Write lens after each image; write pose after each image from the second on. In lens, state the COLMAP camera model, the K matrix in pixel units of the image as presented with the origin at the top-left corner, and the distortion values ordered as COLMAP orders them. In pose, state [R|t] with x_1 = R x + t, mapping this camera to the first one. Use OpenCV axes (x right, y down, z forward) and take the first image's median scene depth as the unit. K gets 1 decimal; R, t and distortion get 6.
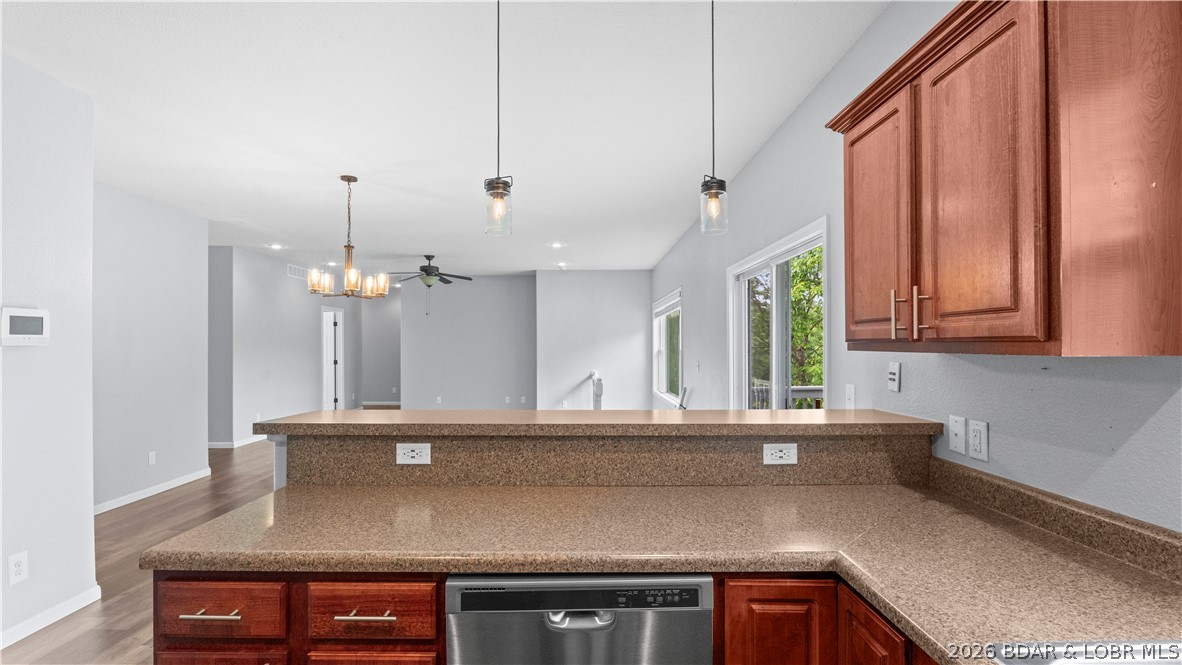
lens RADIAL K [[540.5, 0, 587.8], [0, 540.5, 341.1], [0, 0, 1]] dist [-0.011706, 0.001117]
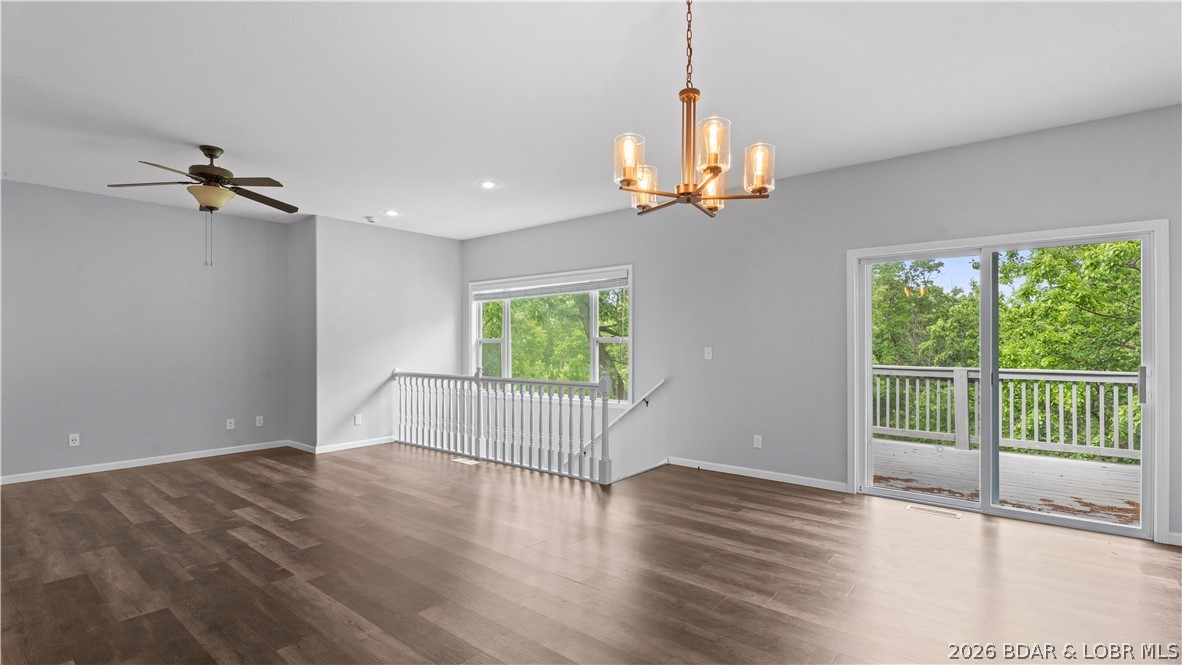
lens RADIAL K [[540.5, 0, 597.5], [0, 540.5, 331.4], [0, 0, 1]] dist [-0.011706, 0.001117]
pose [[0.623908, 0.015983, 0.781334, -1.548632], [-0.003329, 0.999836, -0.017794, 0.070855], [-0.781491, 0.008501, 0.623859, 1.372342]]
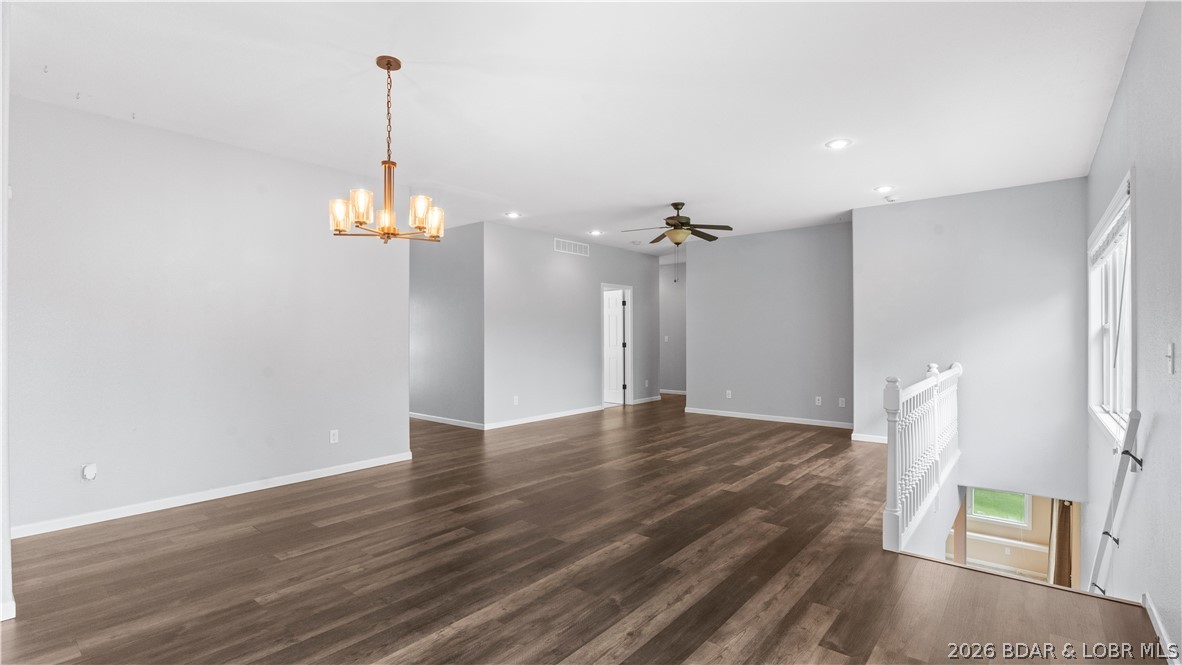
lens RADIAL K [[540.5, 0, 587.8], [0, 540.5, 334.8], [0, 0, 1]] dist [-0.011706, 0.001117]
pose [[0.767589, -0.000306, -0.640942, 0.322021], [0.006562, 0.999951, 0.007382, 0.065047], [0.640909, -0.009872, 0.767554, 1.137135]]
